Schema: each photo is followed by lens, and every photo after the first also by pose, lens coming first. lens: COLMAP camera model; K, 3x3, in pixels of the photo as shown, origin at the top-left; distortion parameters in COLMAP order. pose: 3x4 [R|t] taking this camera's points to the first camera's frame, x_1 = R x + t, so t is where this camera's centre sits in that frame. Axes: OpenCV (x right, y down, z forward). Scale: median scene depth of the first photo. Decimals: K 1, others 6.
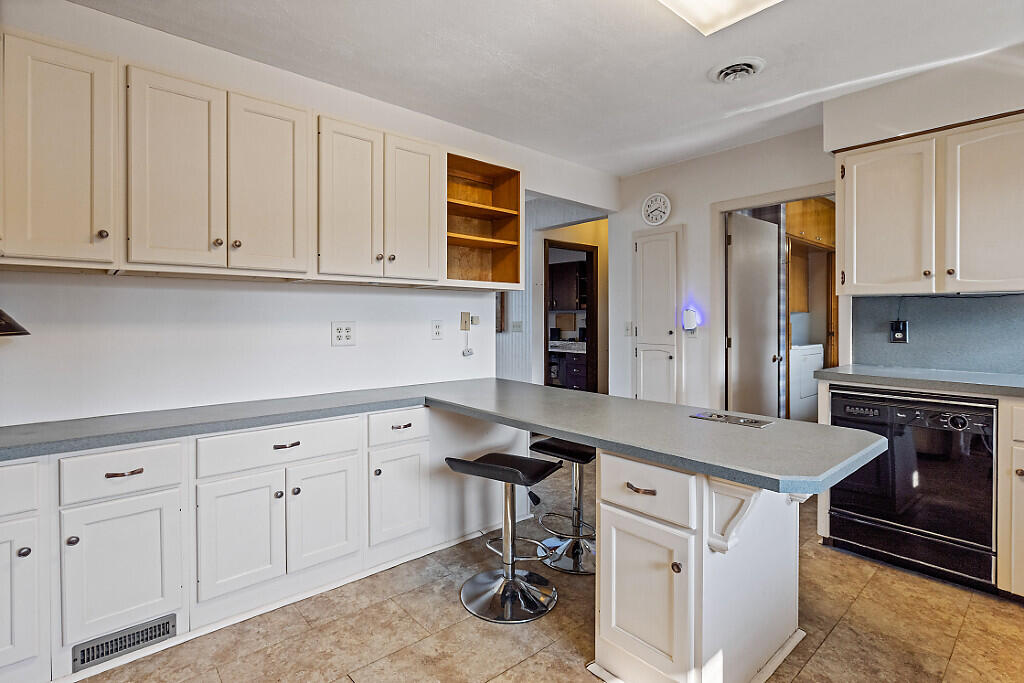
lens RADIAL K [[489.9, 0, 508.7], [0, 489.9, 321.5], [0, 0, 1]] dist [-0.001705, -0.001189]
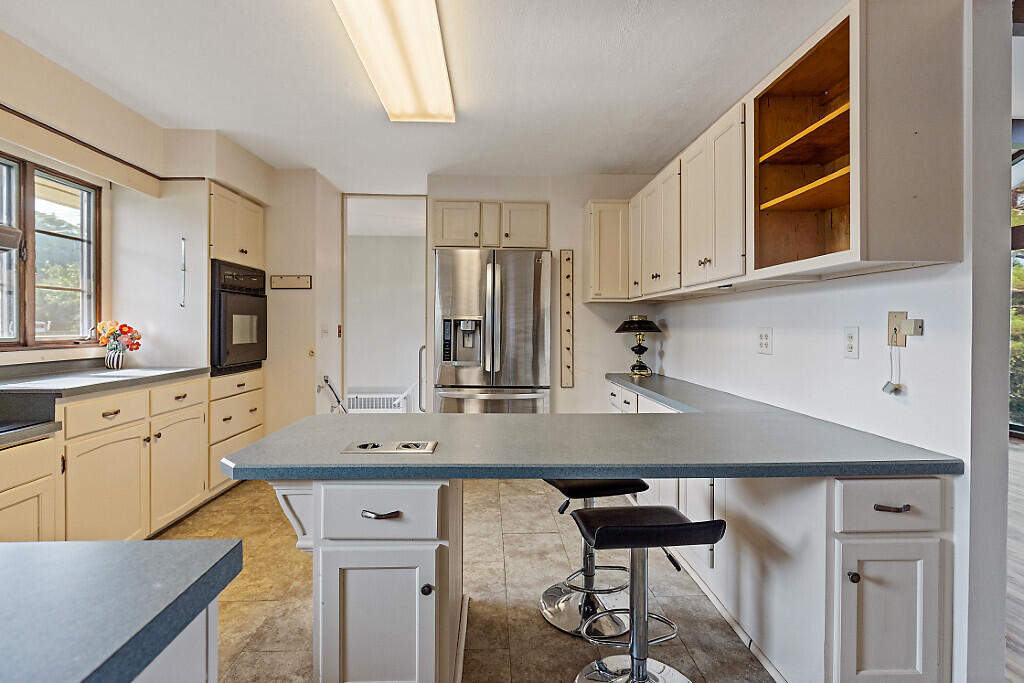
lens RADIAL K [[489.9, 0, 501.6], [0, 489.9, 326.5], [0, 0, 1]] dist [-0.001705, -0.001189]
pose [[-0.638956, 0.003049, -0.769237, 0.699825], [0.000358, 0.999993, 0.003666, -0.006046], [0.769243, 0.002067, -0.638952, 1.211246]]
